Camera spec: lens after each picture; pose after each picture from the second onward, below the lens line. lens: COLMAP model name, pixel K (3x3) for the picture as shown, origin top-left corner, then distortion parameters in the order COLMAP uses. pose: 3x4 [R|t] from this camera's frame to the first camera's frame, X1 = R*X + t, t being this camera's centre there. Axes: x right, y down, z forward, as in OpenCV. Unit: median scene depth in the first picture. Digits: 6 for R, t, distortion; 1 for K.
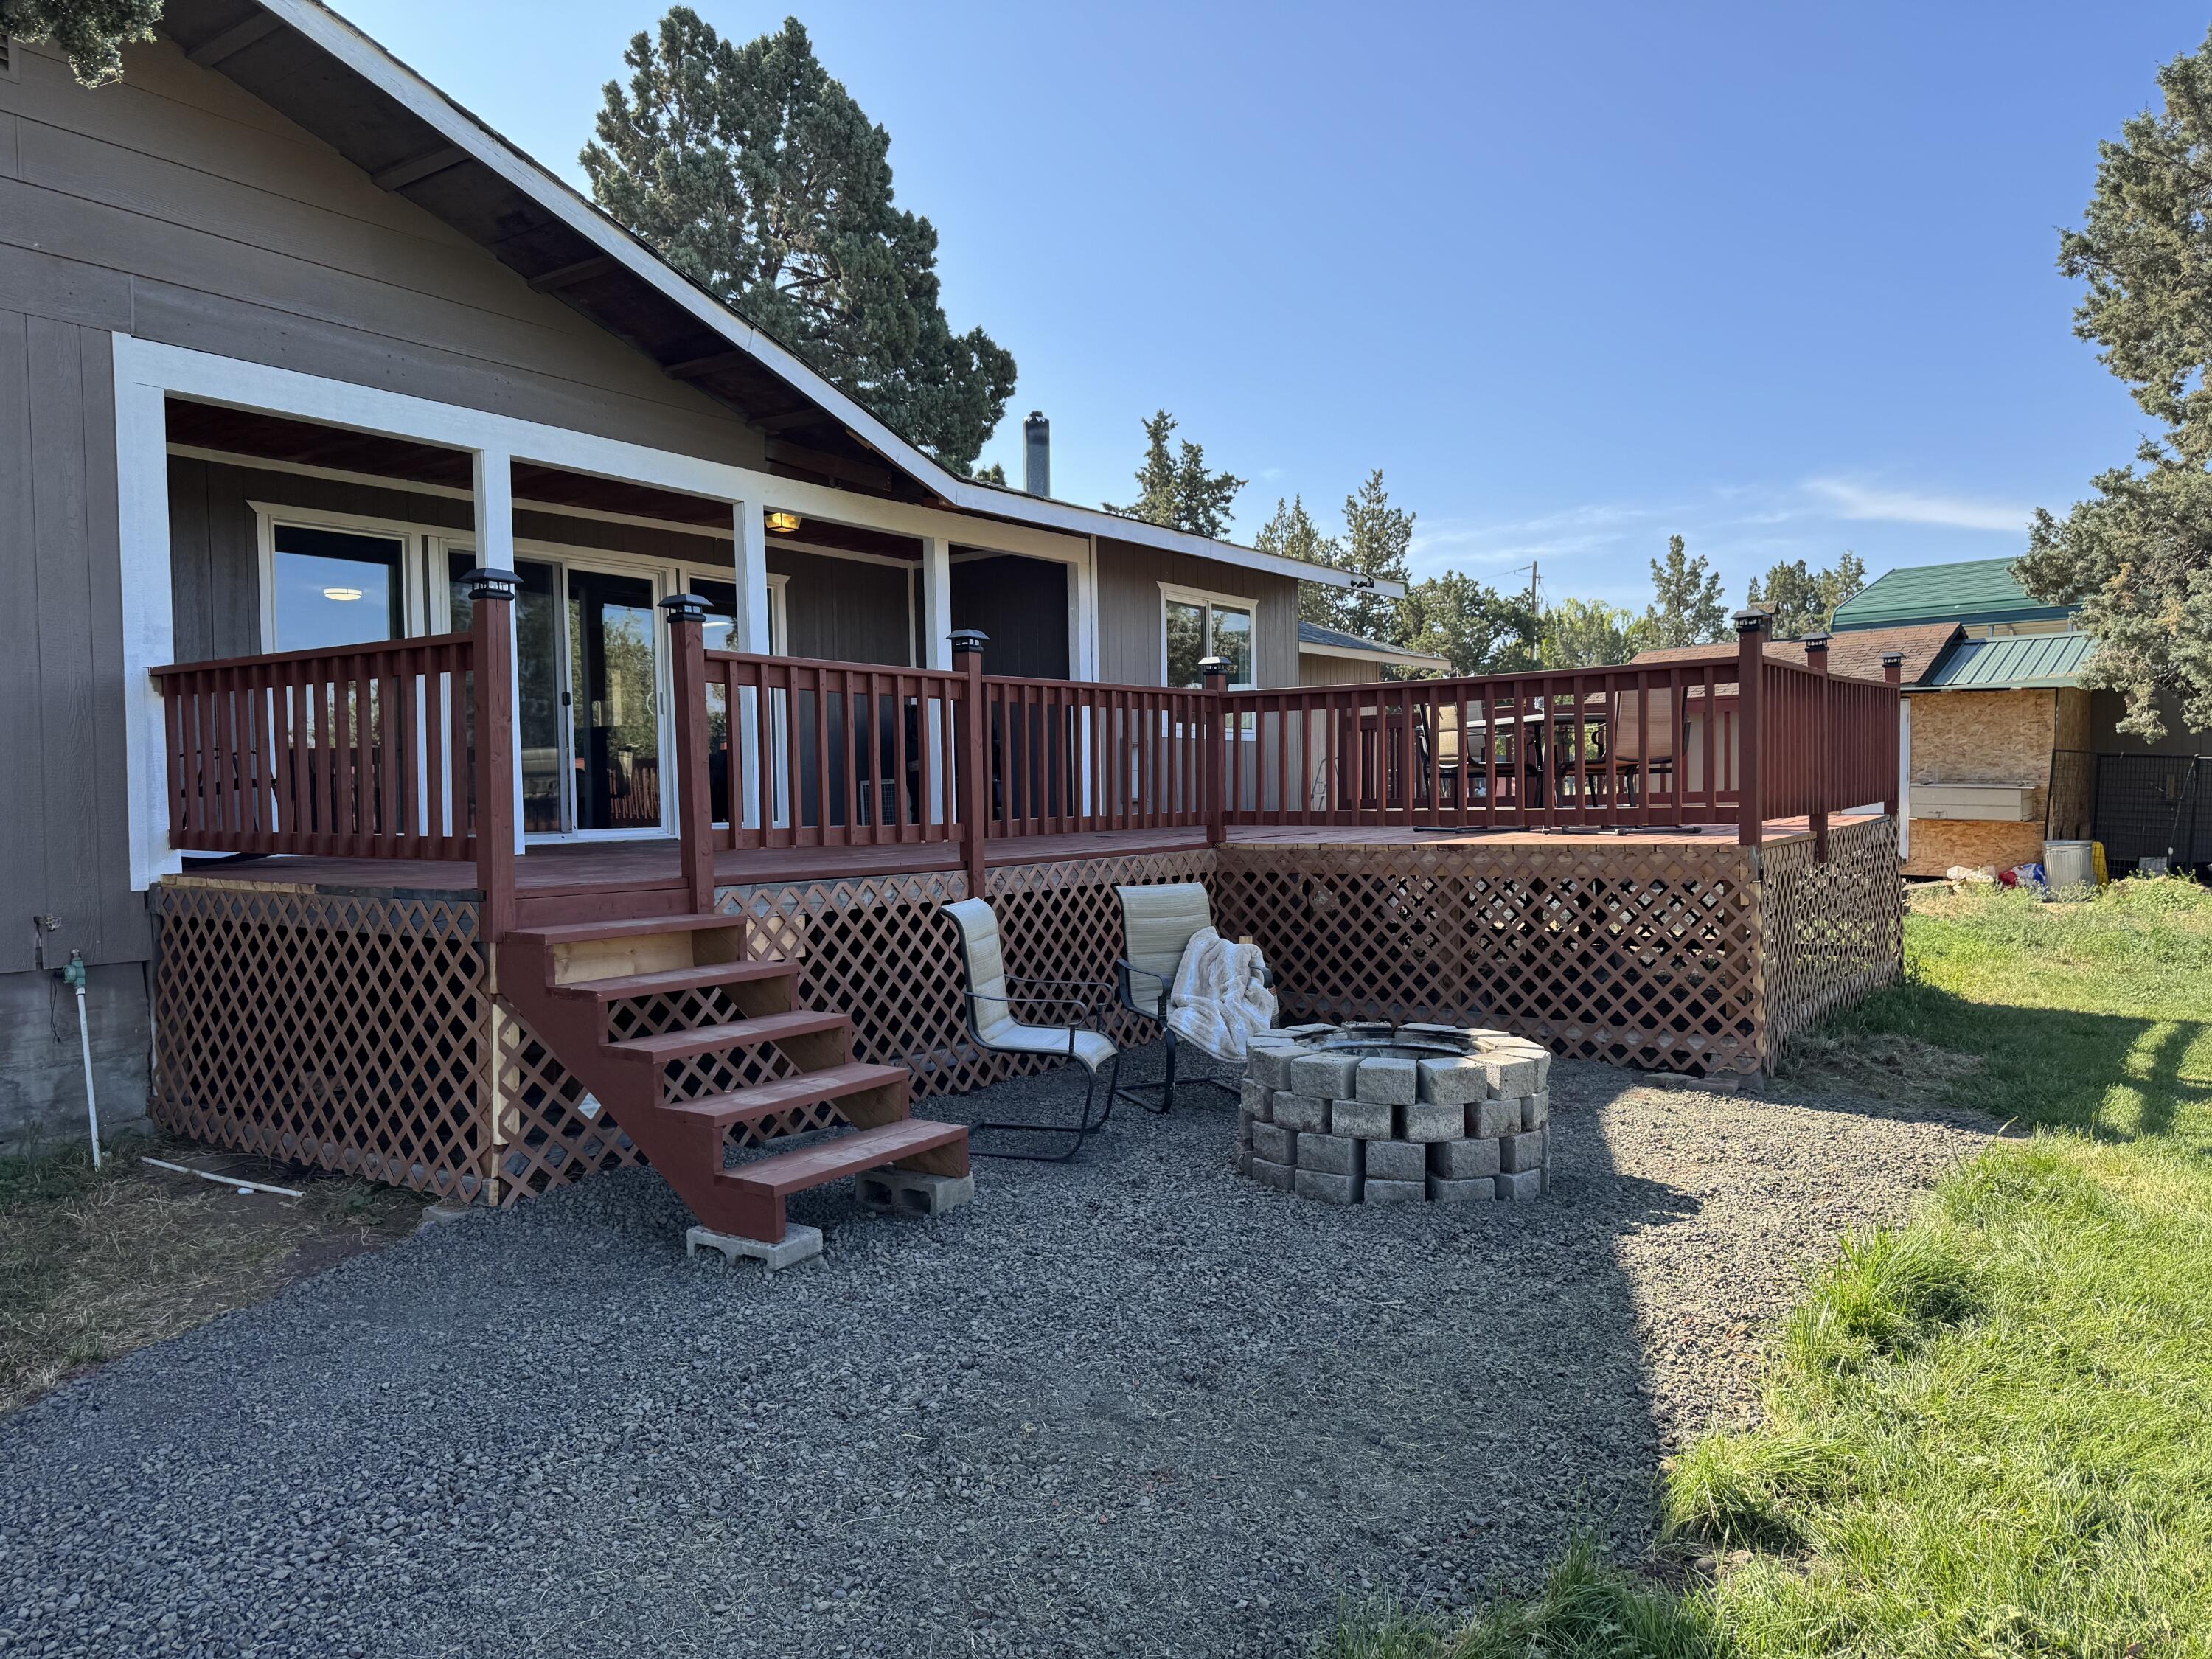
lens RADIAL K [[1551.5, 0, 1098.8], [0, 1551.5, 837.1], [0, 0, 1]] dist [0.076459, -0.100981]
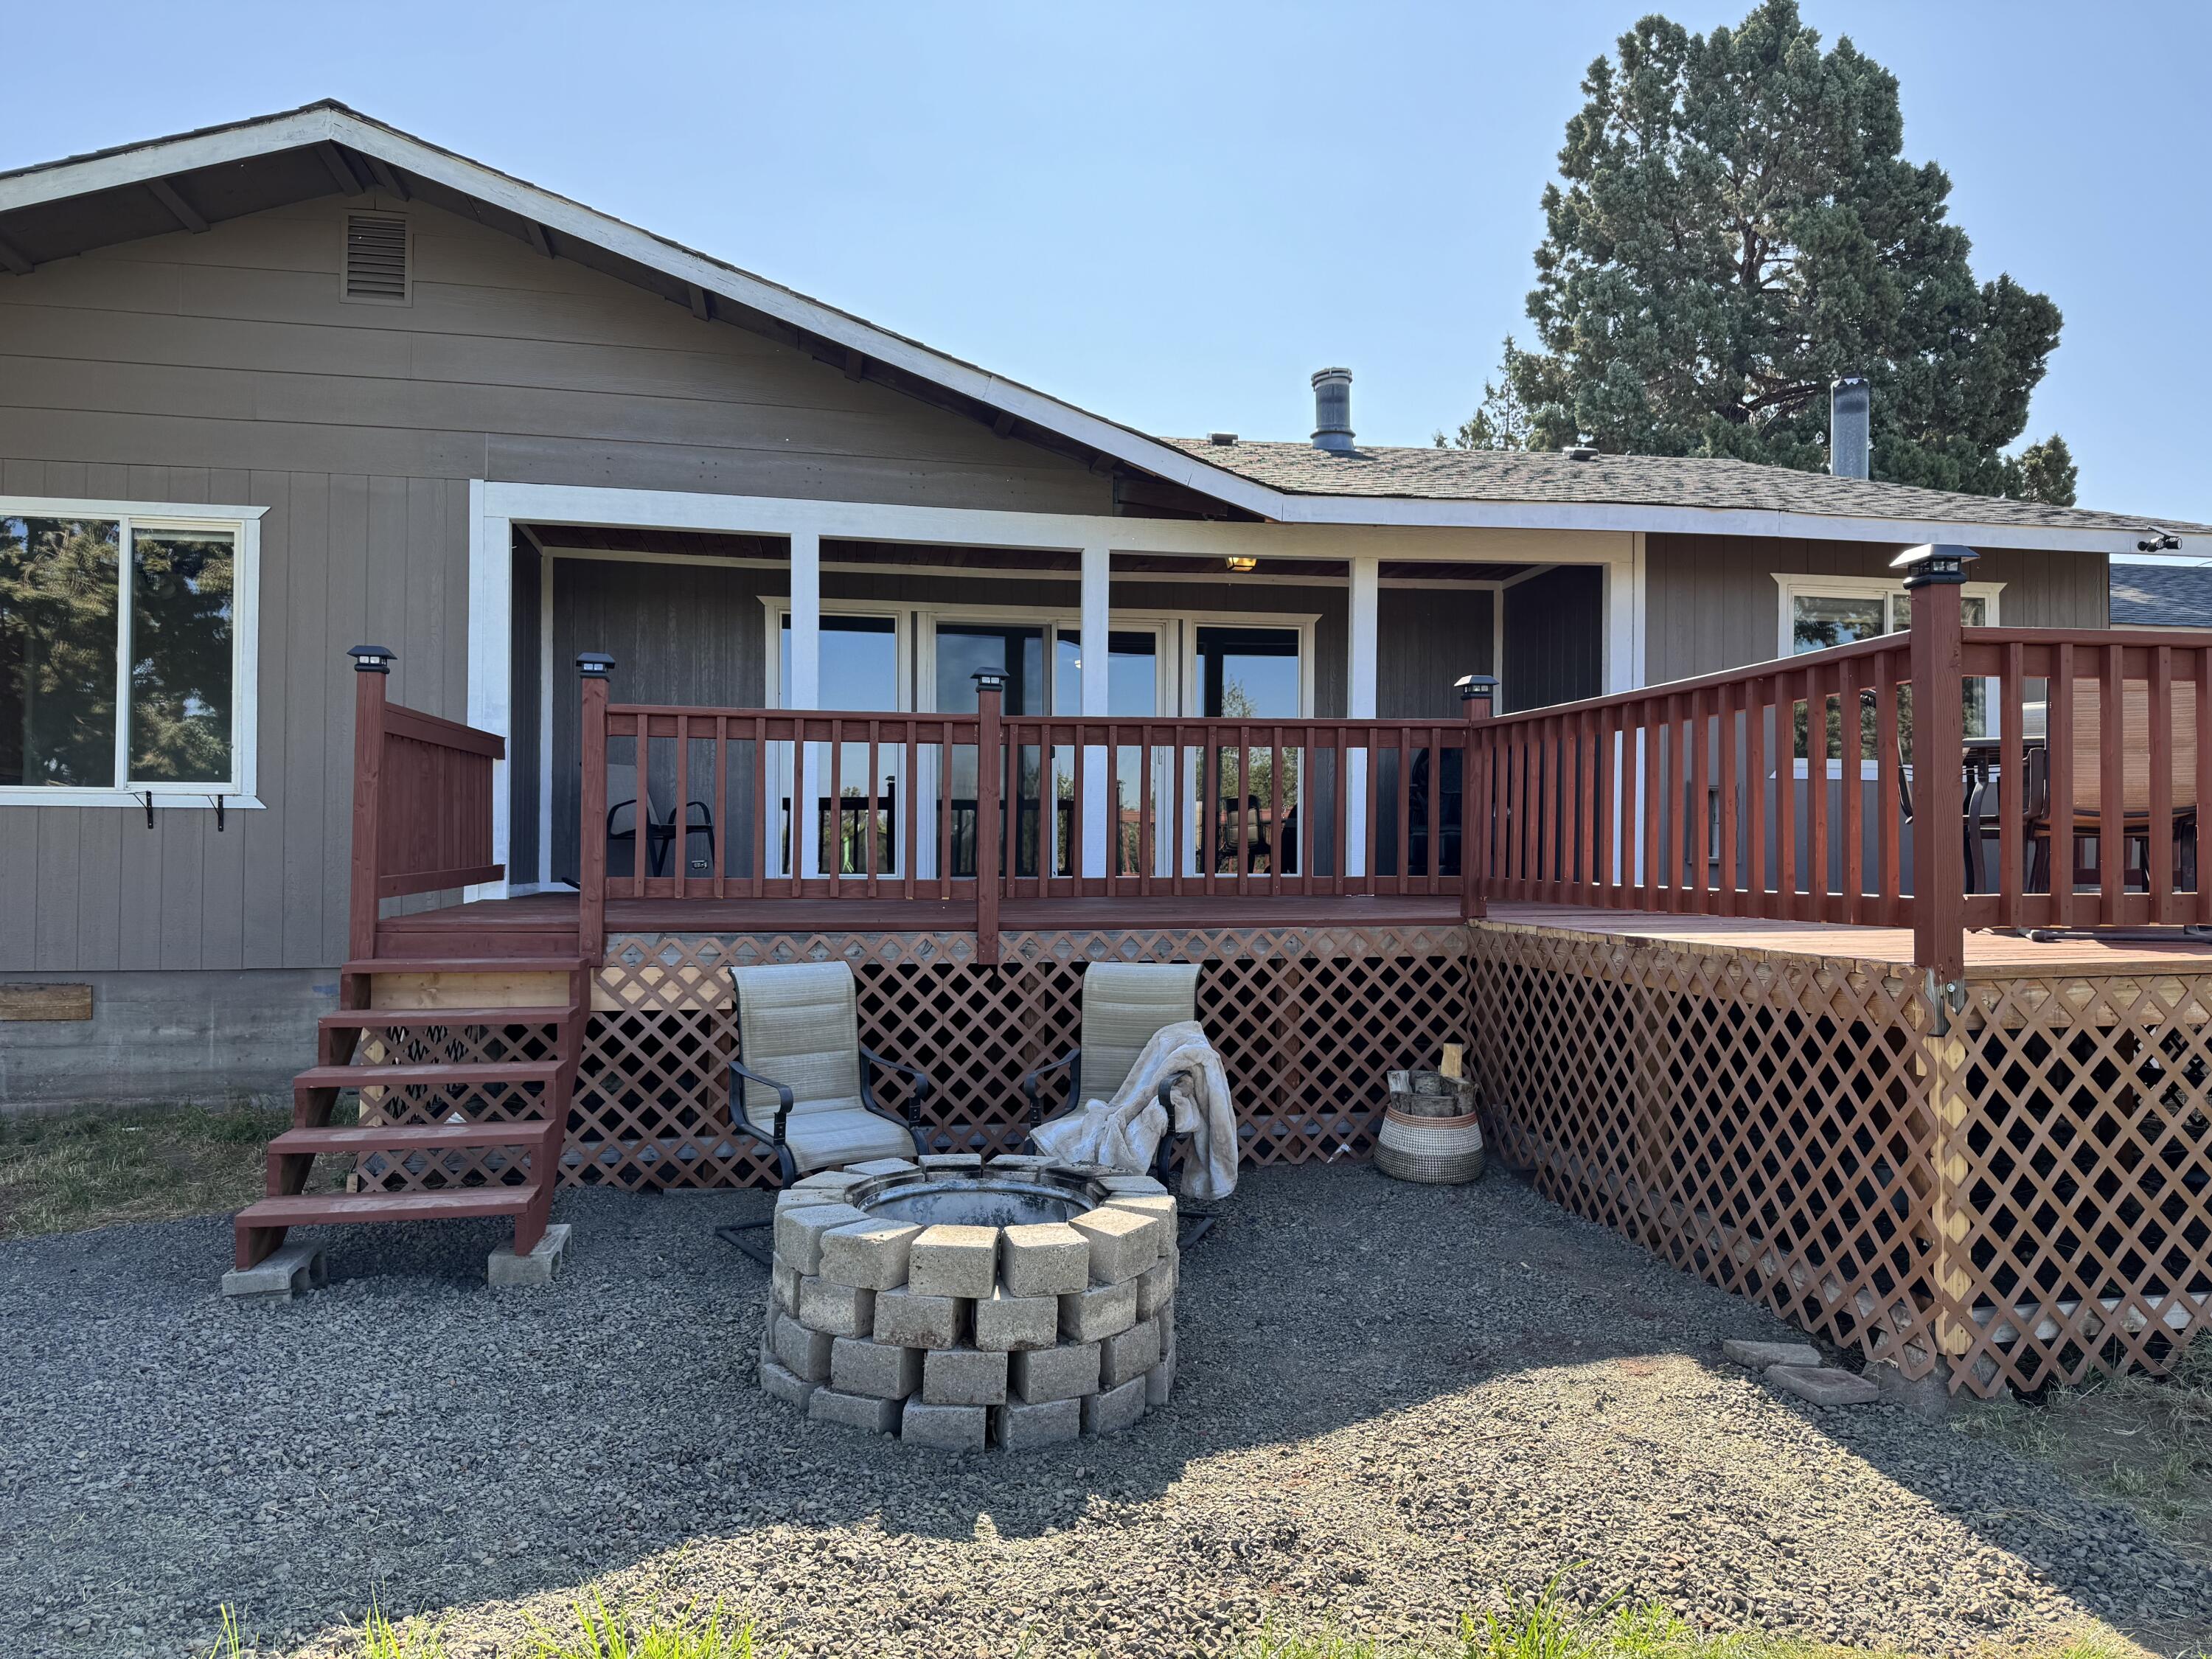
lens RADIAL K [[1551.5, 0, 1098.8], [0, 1551.5, 837.1], [0, 0, 1]] dist [0.076459, -0.100981]
pose [[0.715742, 0.013281, -0.698238, 0.473963], [-0.036386, 0.999170, -0.018294, -0.015547], [0.697416, 0.038500, 0.715632, 0.322481]]
